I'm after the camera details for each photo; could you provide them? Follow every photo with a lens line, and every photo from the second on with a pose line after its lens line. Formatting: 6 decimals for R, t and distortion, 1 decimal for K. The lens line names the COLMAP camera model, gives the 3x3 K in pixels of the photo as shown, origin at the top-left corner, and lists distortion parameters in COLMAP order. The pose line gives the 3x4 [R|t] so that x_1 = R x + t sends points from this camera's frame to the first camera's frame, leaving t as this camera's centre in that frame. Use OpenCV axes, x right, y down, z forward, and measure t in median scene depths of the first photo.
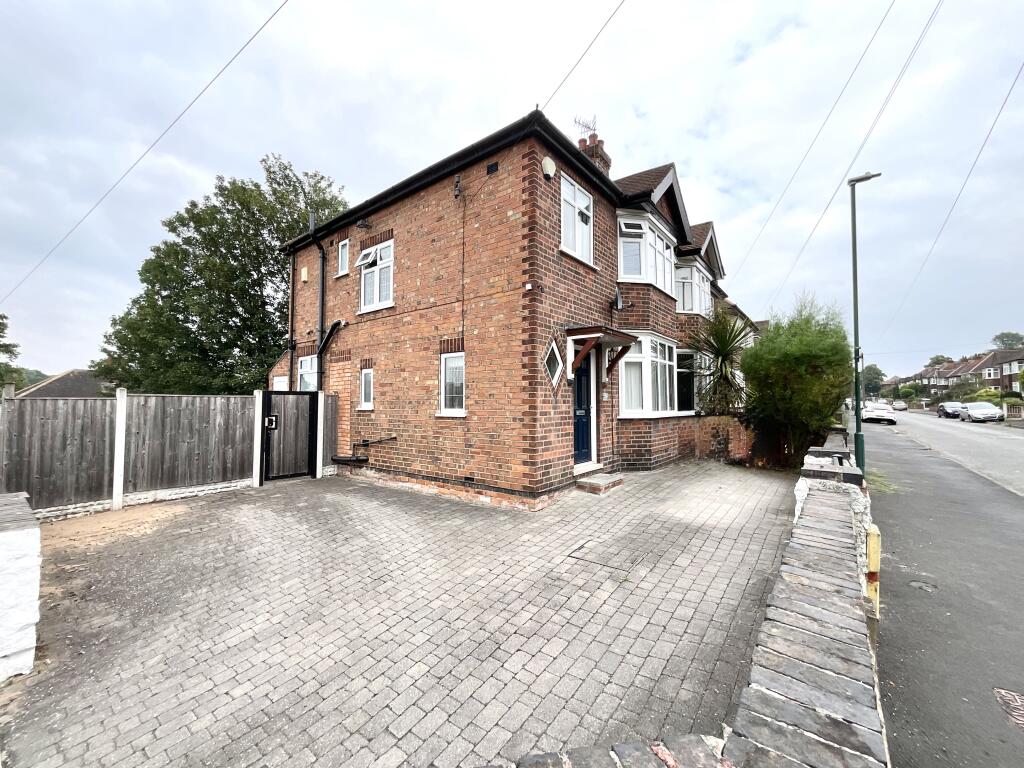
lens RADIAL K [[408.3, 0, 513.3], [0, 408.3, 383.3], [0, 0, 1]] dist [-0.001724, -0.000020]
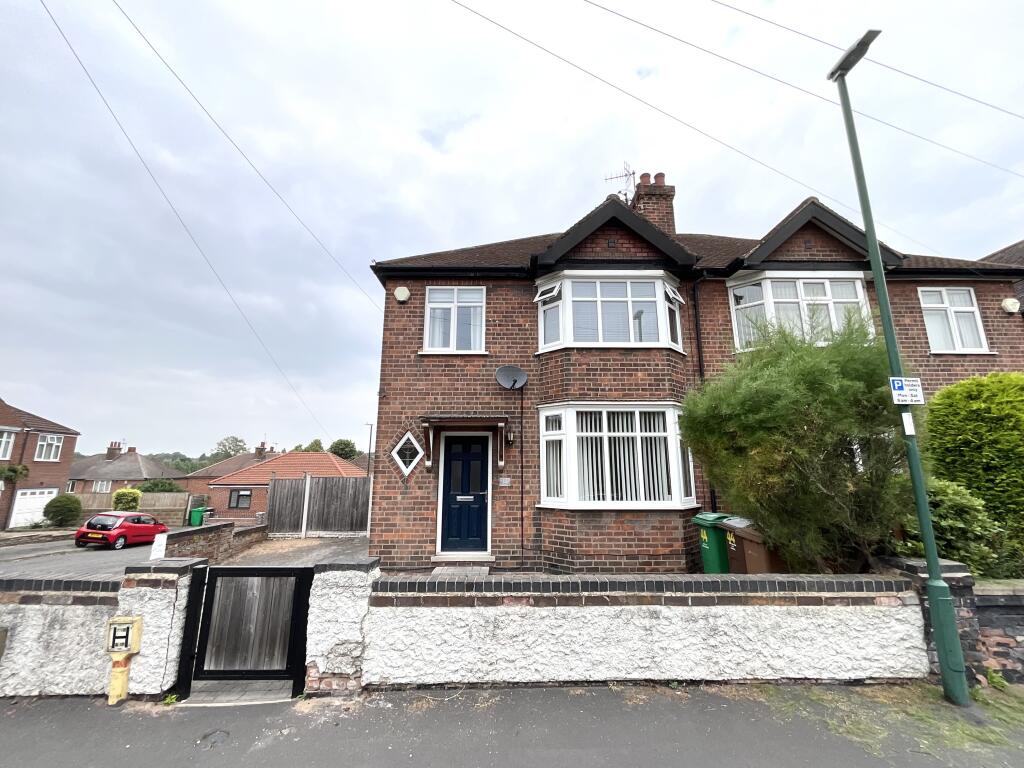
lens RADIAL K [[408.3, 0, 515.5], [0, 408.3, 385.0], [0, 0, 1]] dist [-0.001724, -0.000020]
pose [[0.637071, -0.158616, -0.754308, 1.137552], [0.034699, 0.983508, -0.177505, -0.021749], [0.770023, 0.086910, 0.632069, 0.474915]]
